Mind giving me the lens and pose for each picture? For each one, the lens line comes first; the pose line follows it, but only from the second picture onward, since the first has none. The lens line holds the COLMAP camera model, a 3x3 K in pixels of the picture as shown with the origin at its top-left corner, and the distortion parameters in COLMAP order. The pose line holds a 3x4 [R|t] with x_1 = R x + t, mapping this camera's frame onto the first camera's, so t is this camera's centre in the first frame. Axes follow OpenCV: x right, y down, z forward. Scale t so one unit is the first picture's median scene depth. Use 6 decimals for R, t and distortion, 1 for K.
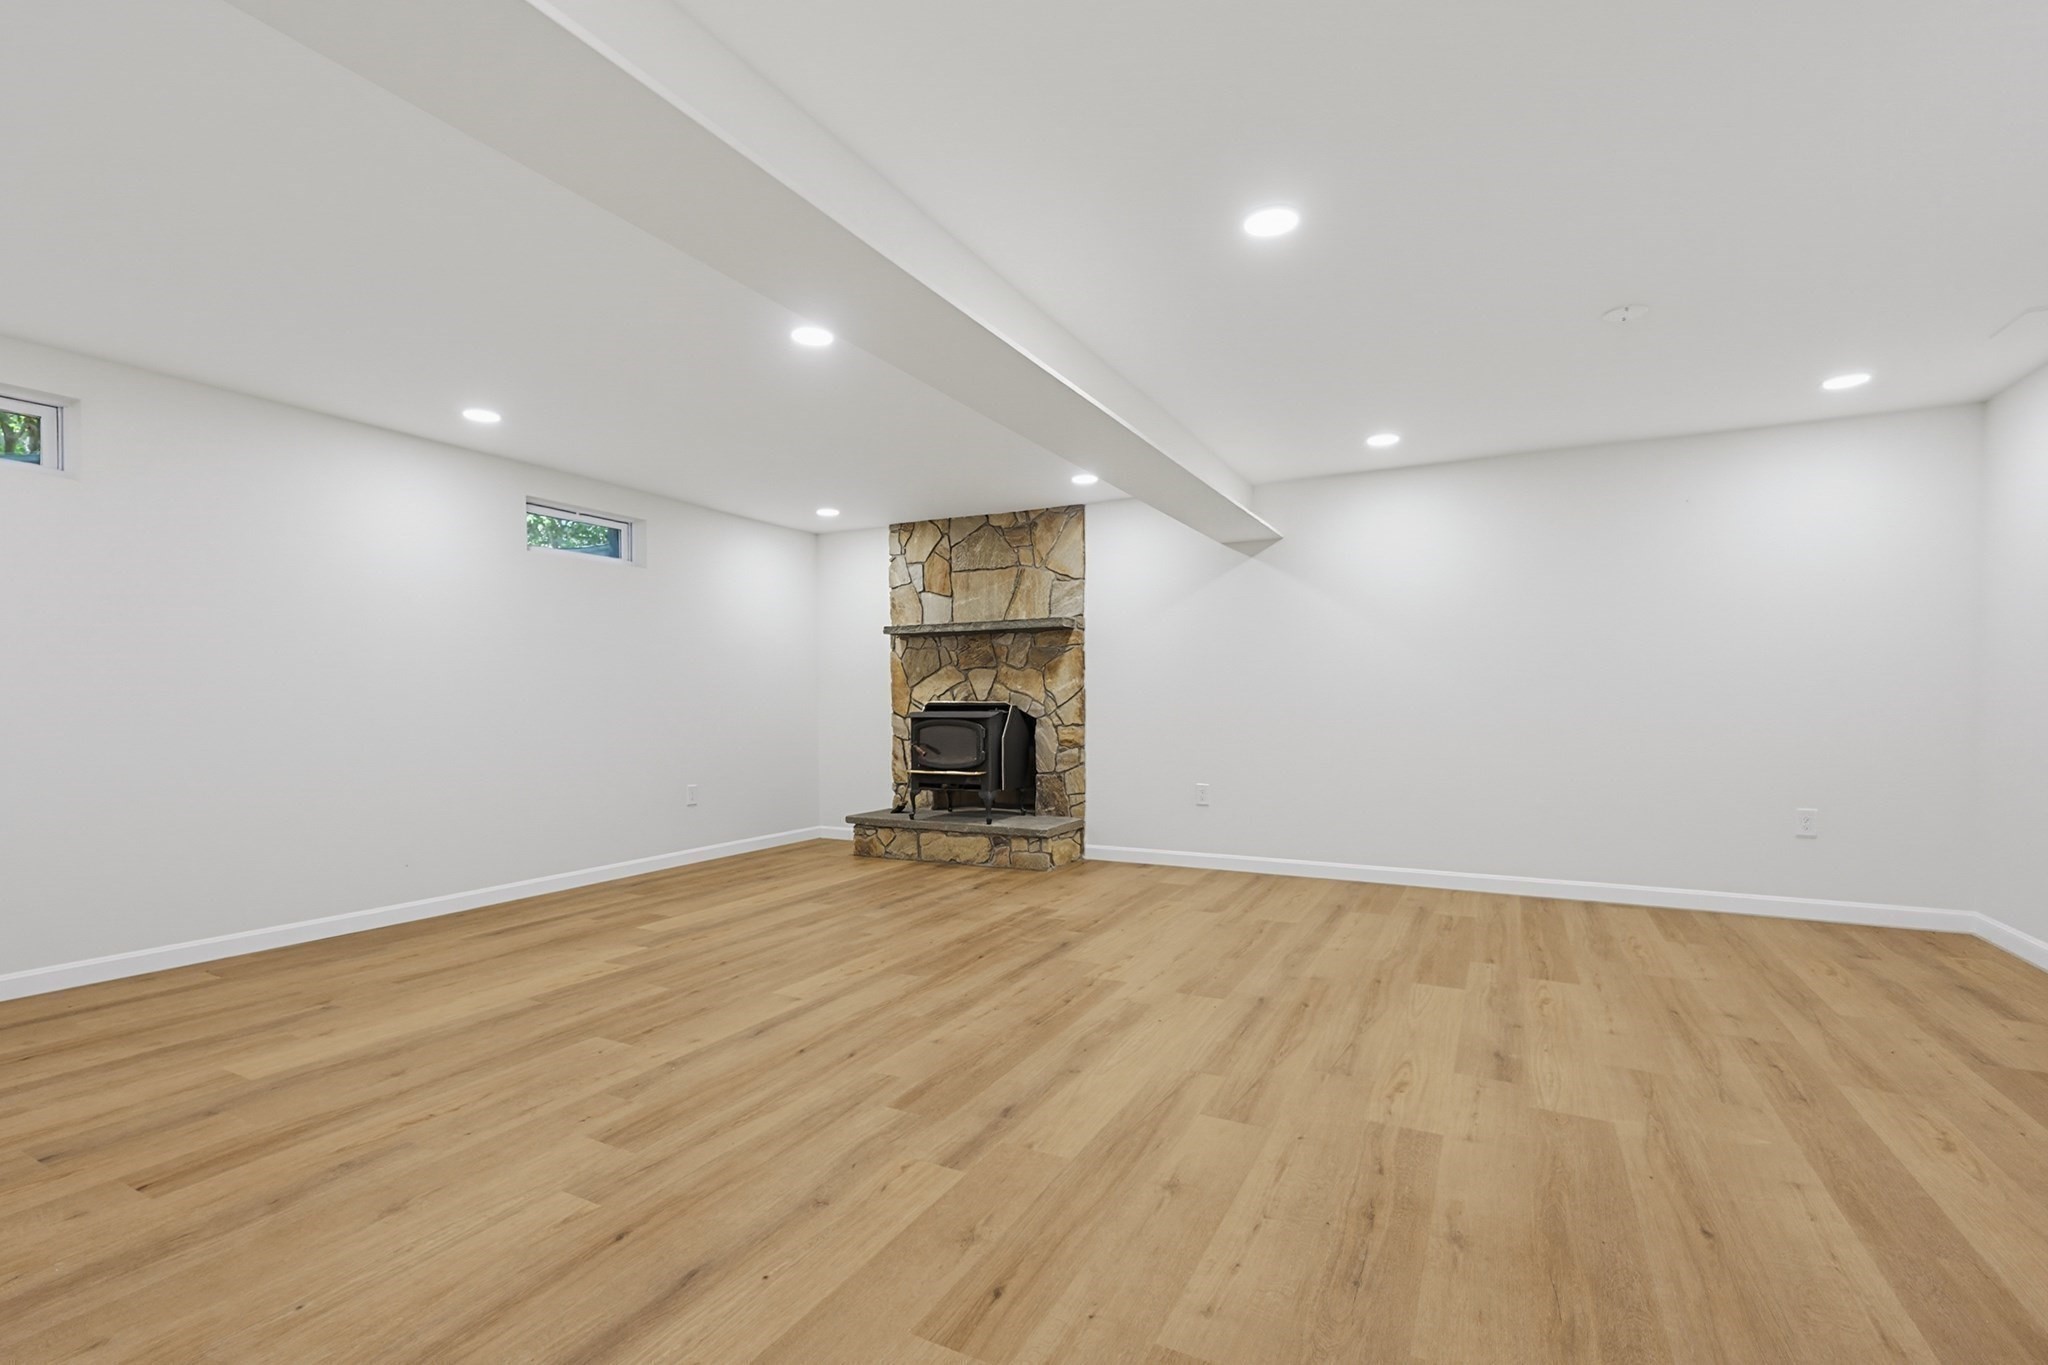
lens RADIAL K [[885.8, 0, 1038.4], [0, 885.8, 732.9], [0, 0, 1]] dist [0.002443, 0.000374]
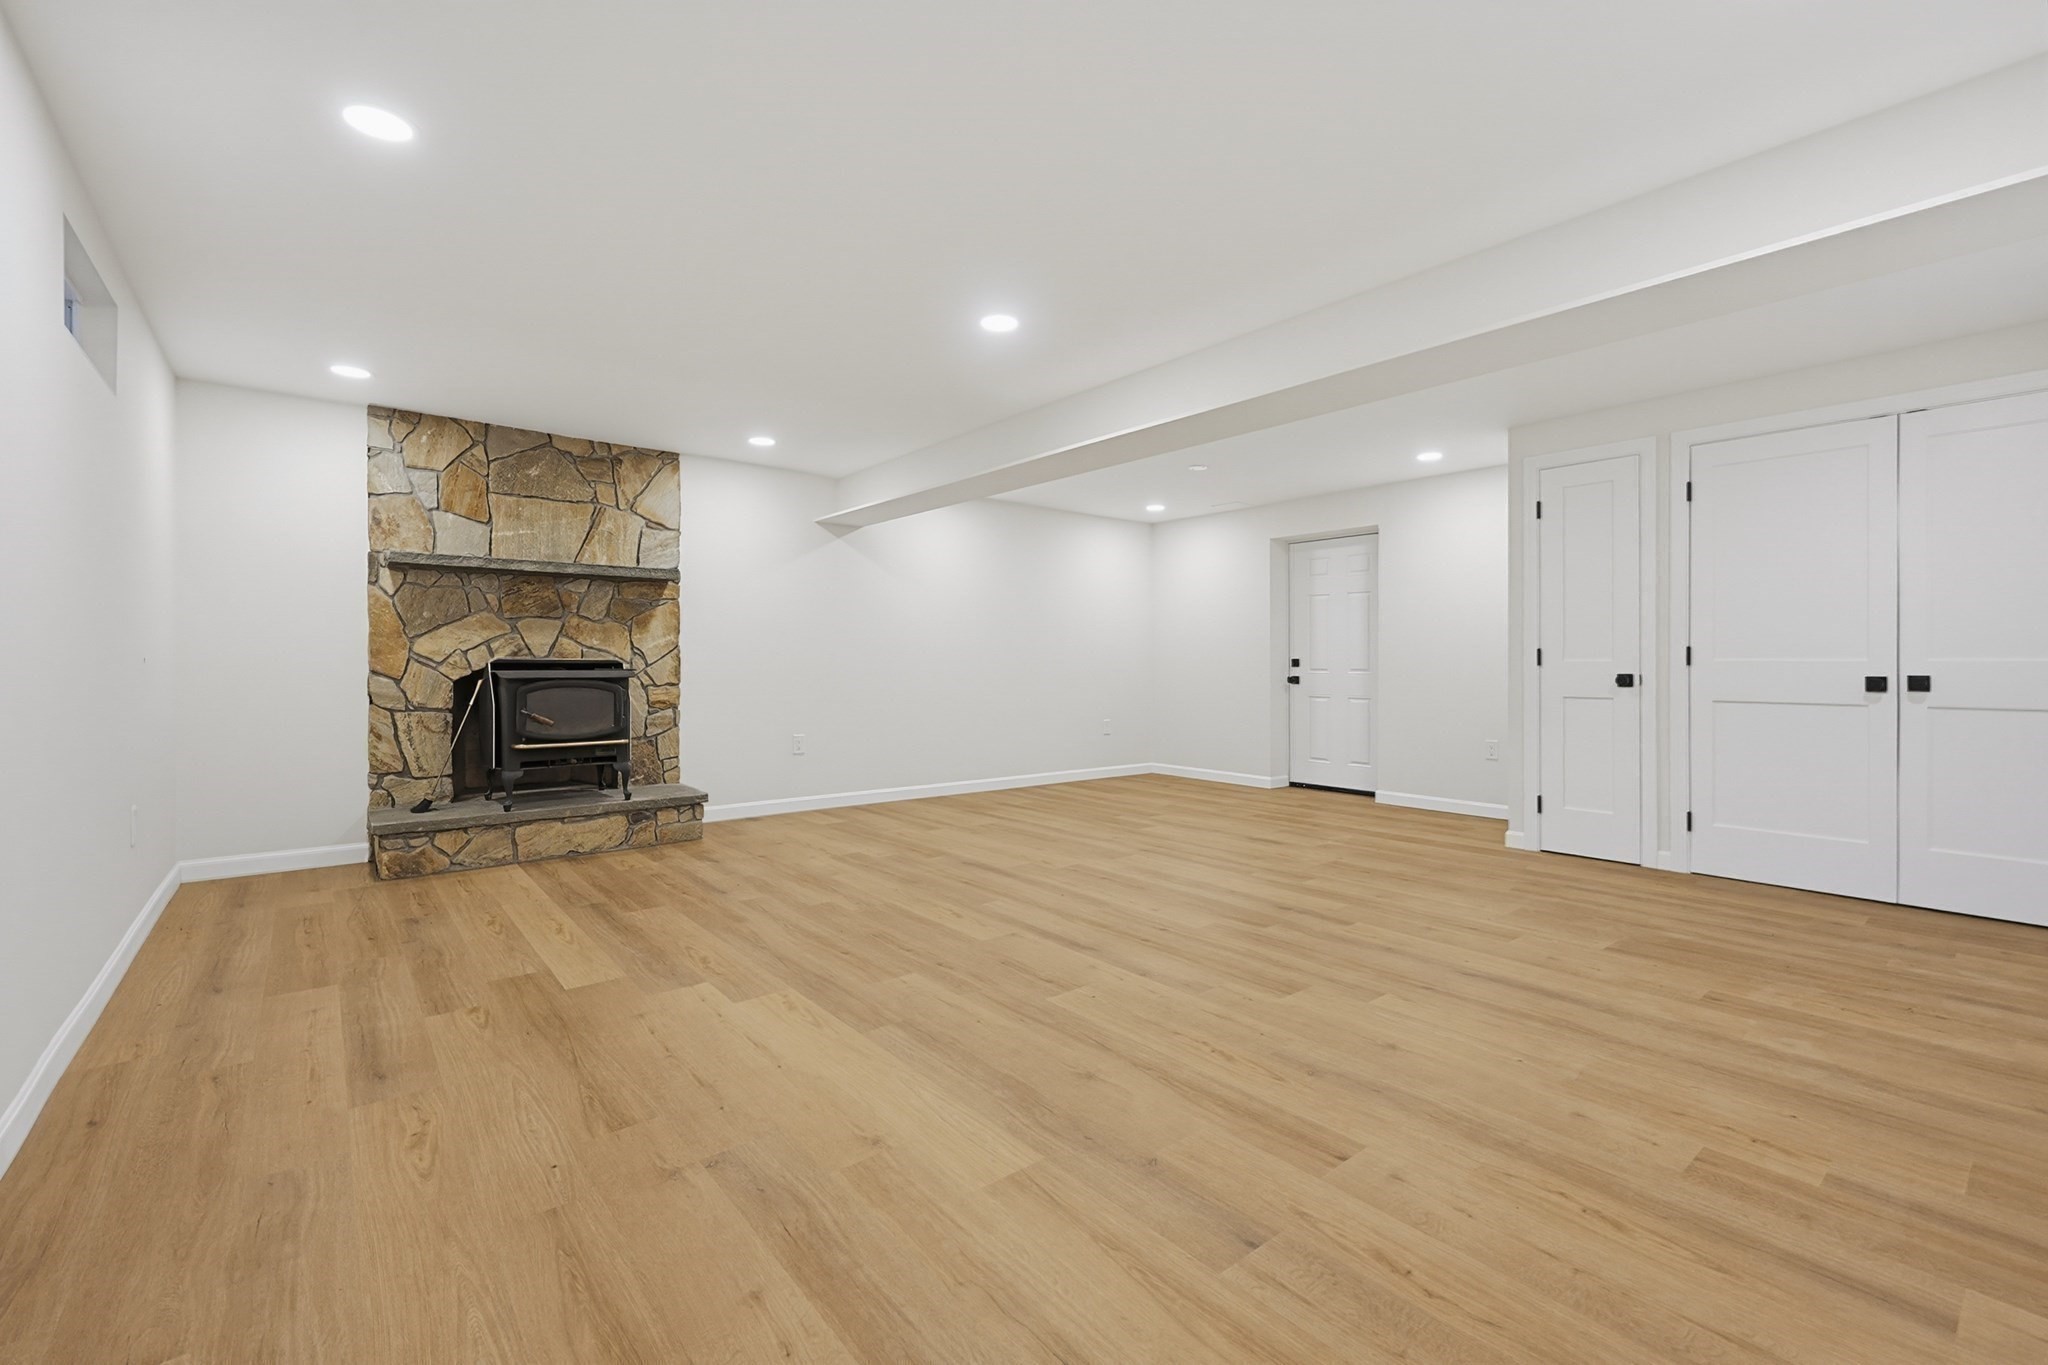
lens RADIAL K [[850.1, 0, 1013.5], [0, 850.1, 674.7], [0, 0, 1]] dist [-0.008799, -0.000093]
pose [[0.422043, -0.006442, 0.906553, -0.615802], [0.029434, 0.999545, -0.006600, -0.002595], [-0.906098, 0.029469, 0.422040, 0.287603]]
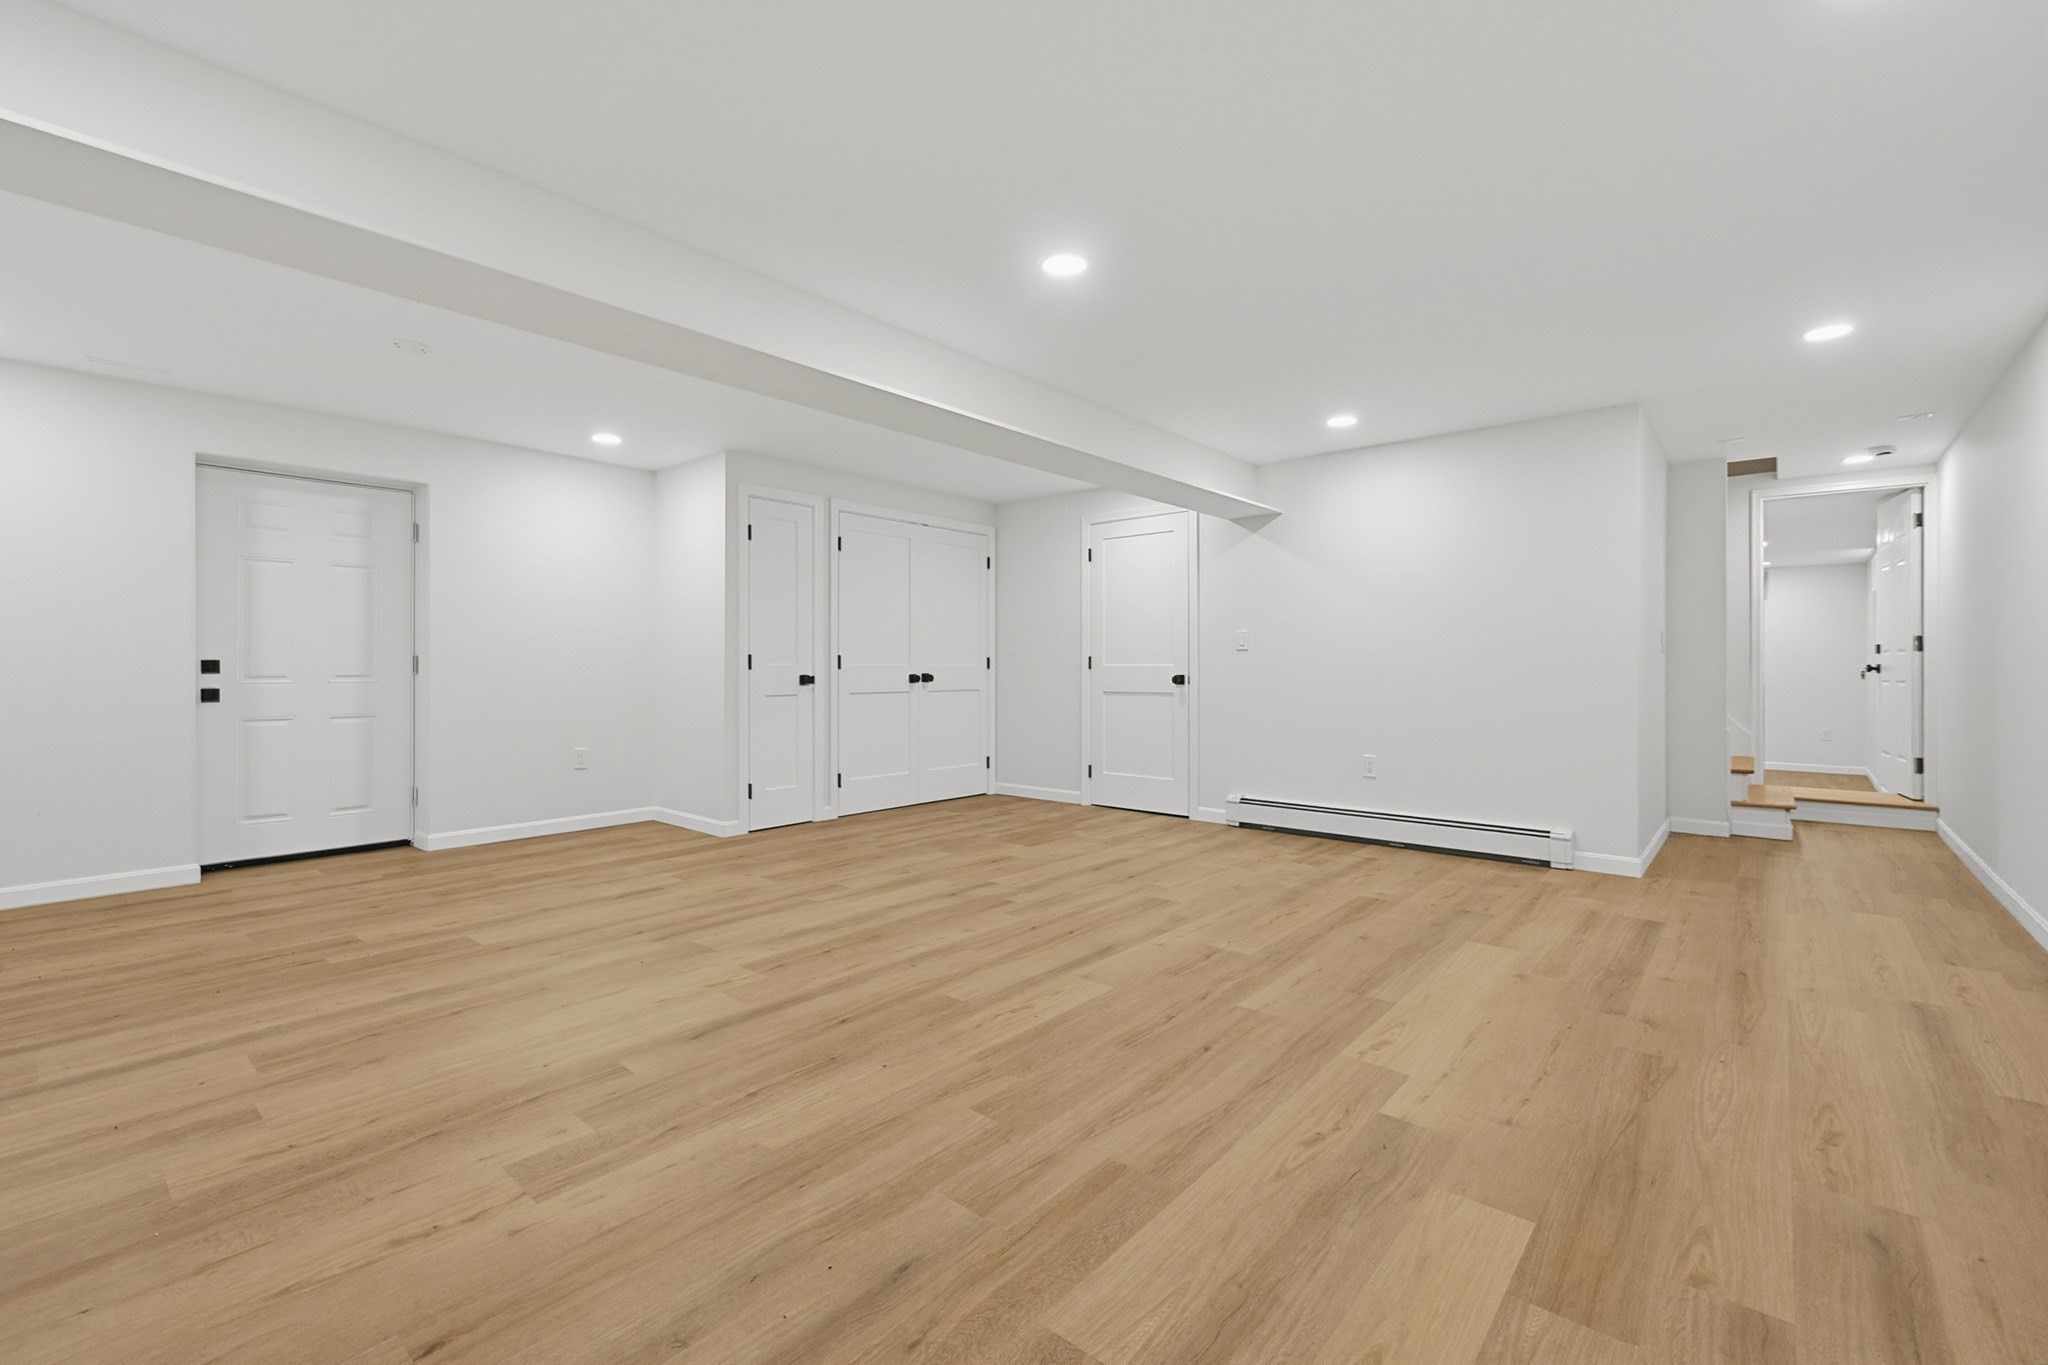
lens RADIAL K [[897.9, 0, 1027.2], [0, 897.9, 678.5], [0, 0, 1]] dist [-0.003222, 0.000041]
pose [[-0.968911, 0.000981, 0.247408, -0.231591], [0.013020, 0.998809, 0.047029, -0.031805], [-0.247067, 0.048788, -0.967769, 0.989237]]
